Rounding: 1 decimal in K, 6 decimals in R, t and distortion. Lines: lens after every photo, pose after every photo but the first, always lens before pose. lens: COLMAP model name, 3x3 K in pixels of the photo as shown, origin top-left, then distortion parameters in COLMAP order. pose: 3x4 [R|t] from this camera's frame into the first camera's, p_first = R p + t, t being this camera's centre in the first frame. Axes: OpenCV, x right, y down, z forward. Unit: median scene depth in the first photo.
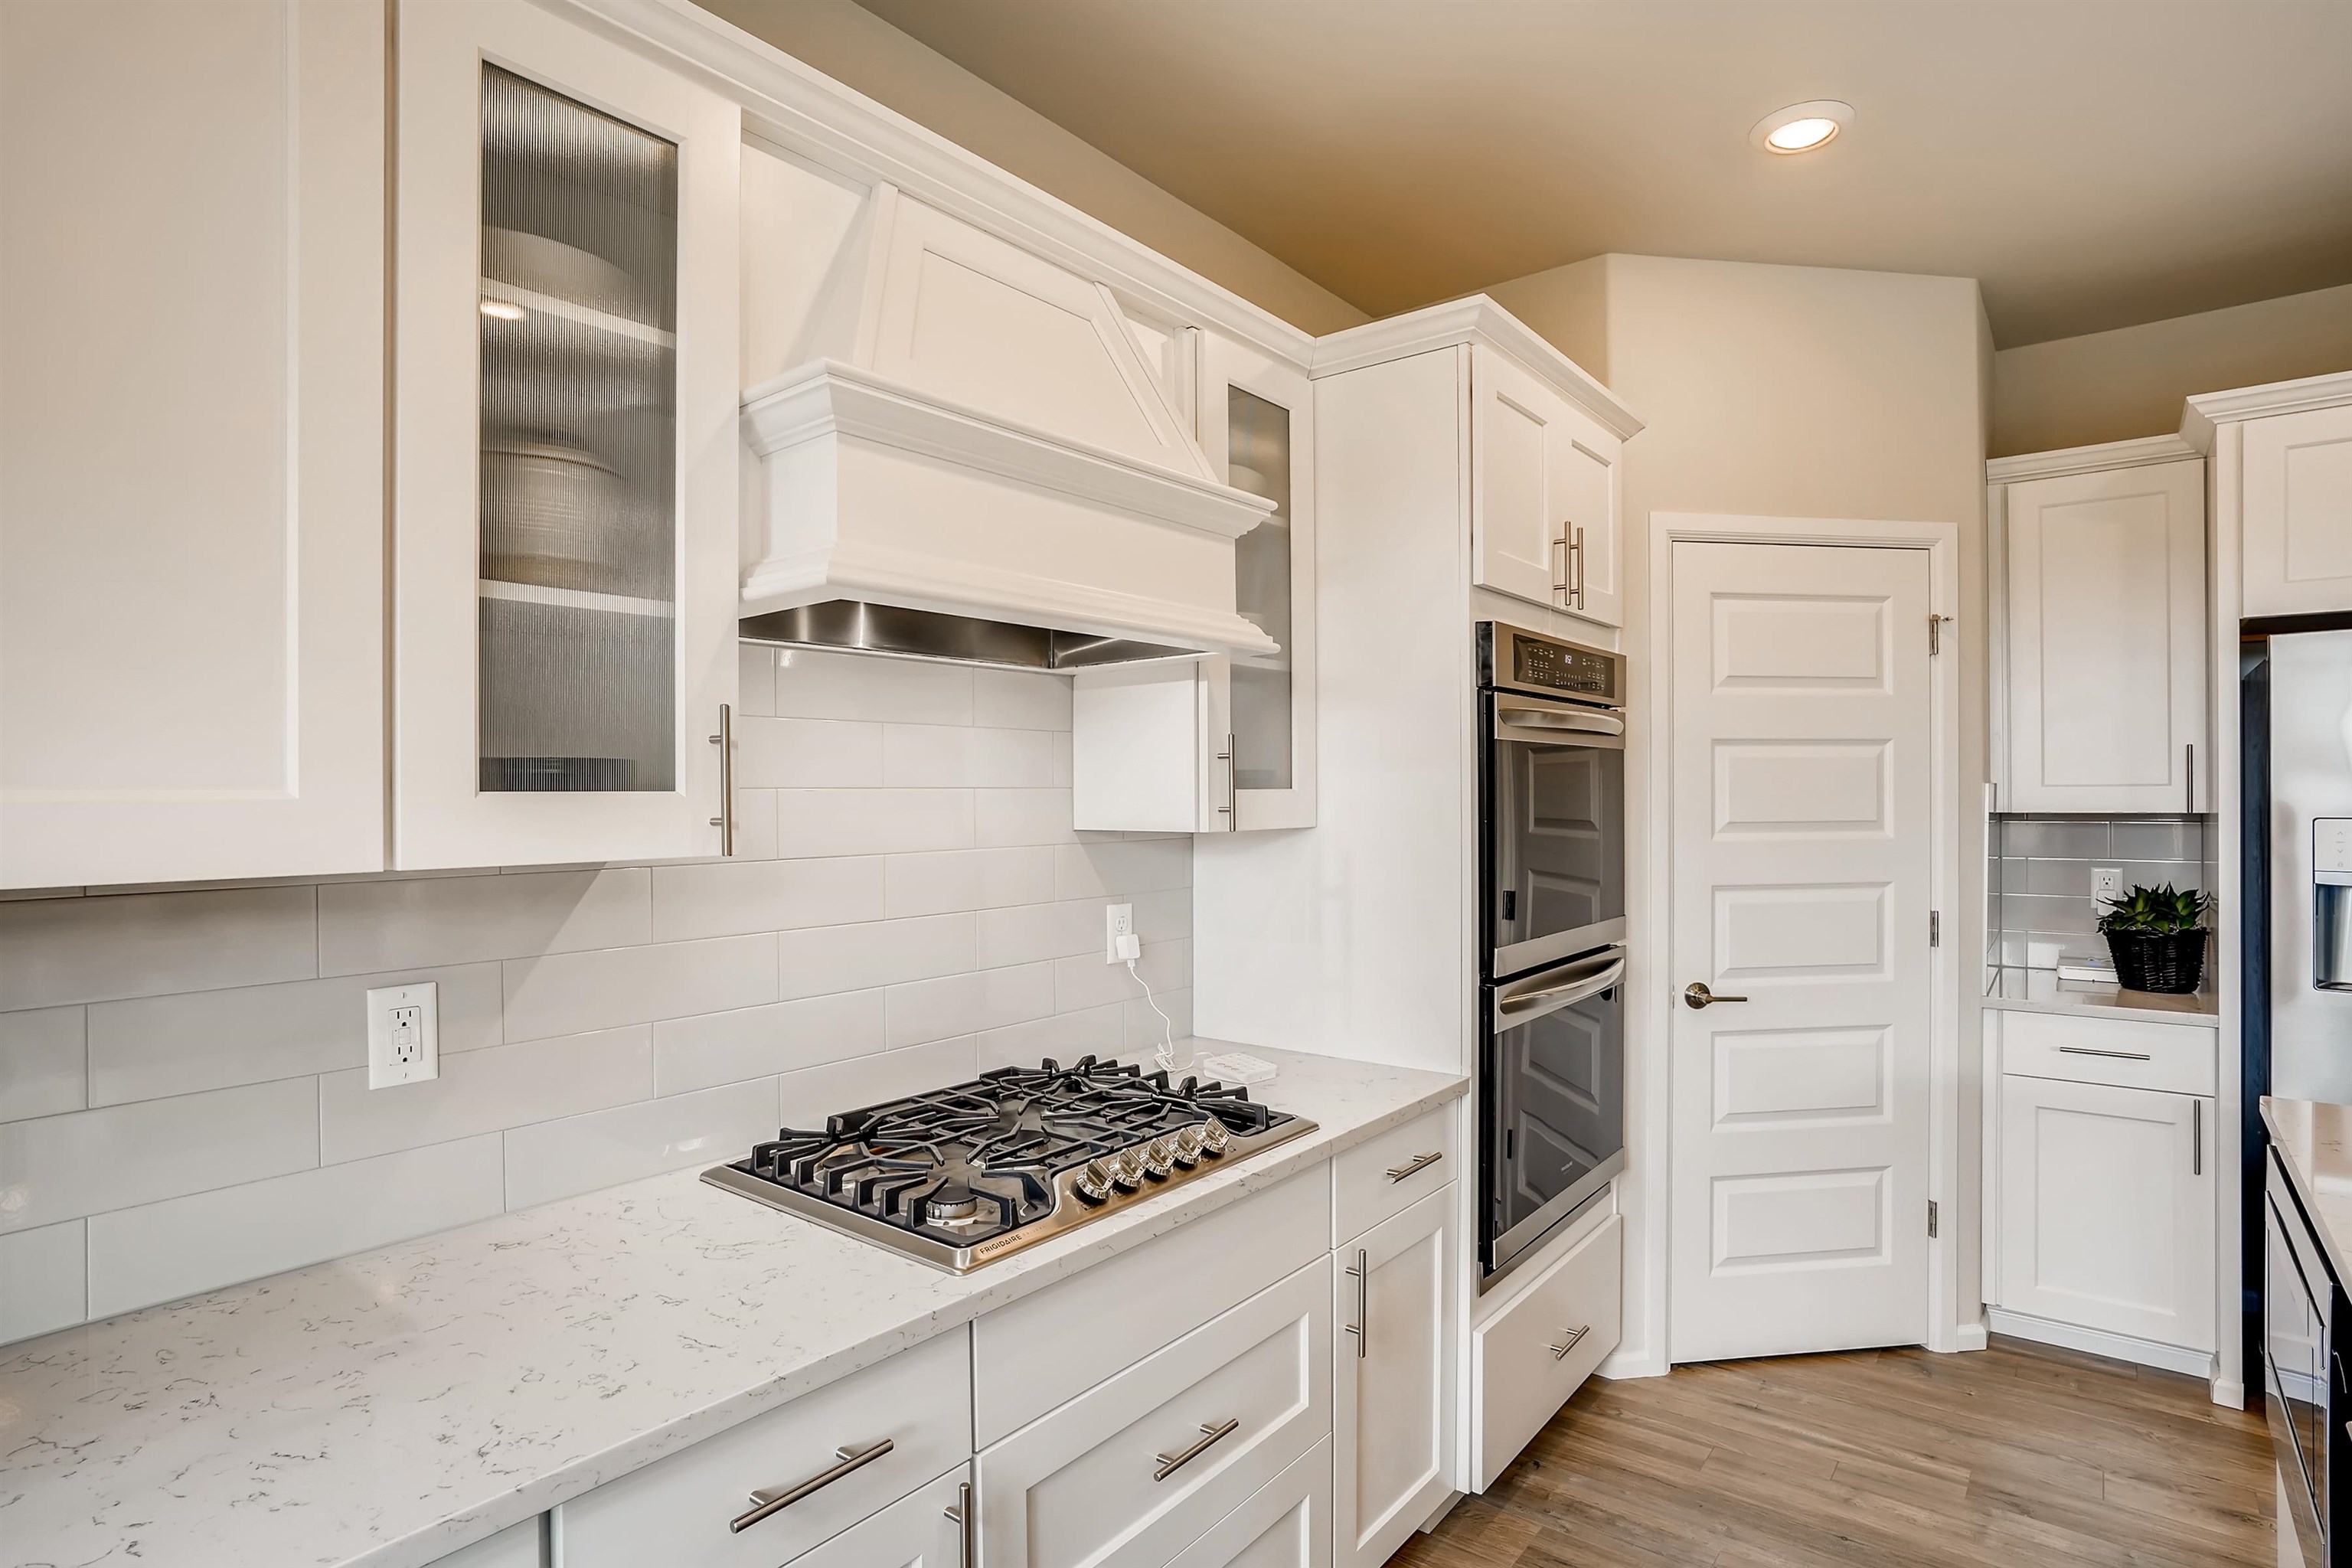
lens RADIAL K [[1235.5, 0, 1195.7], [0, 1235.5, 788.2], [0, 0, 1]] dist [-0.006085, 0.012580]
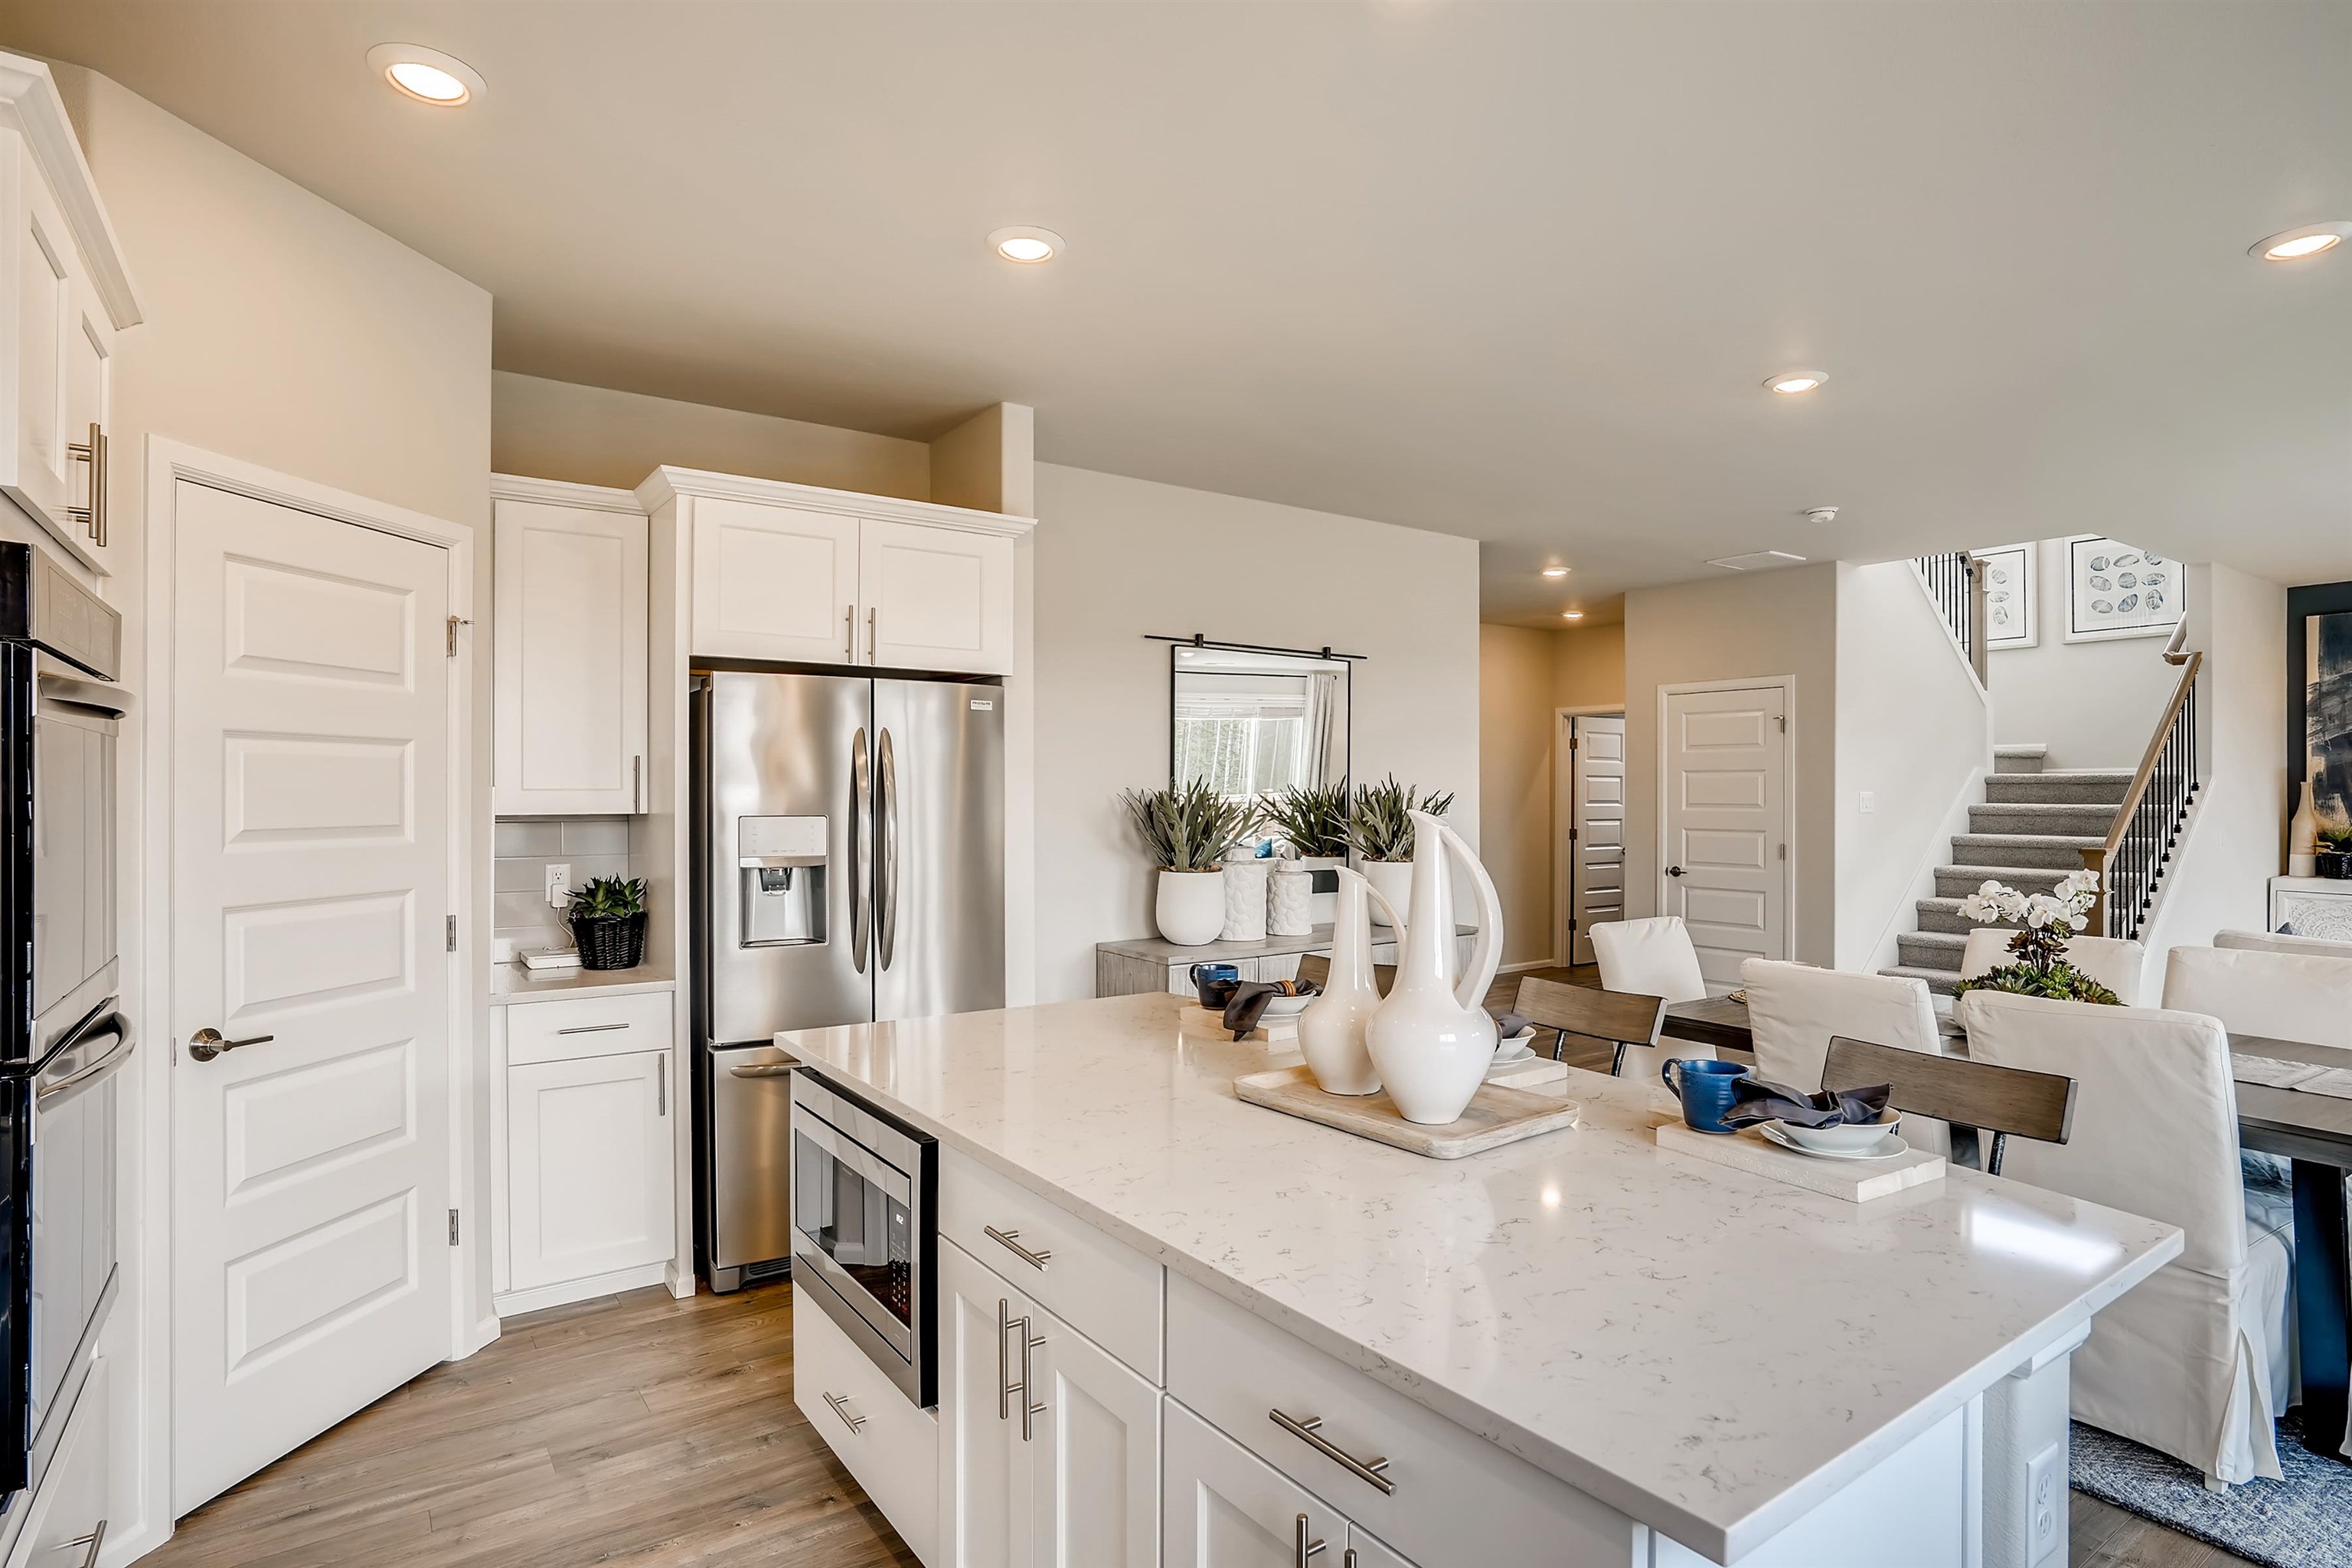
lens RADIAL K [[1235.5, 0, 1189.9], [0, 1235.5, 784.5], [0, 0, 1]] dist [-0.006085, 0.012580]
pose [[0.320967, 0.012126, 0.947013, -0.157097], [-0.005028, 0.999926, -0.011100, 0.002775], [-0.947077, -0.001199, 0.321005, 0.128676]]
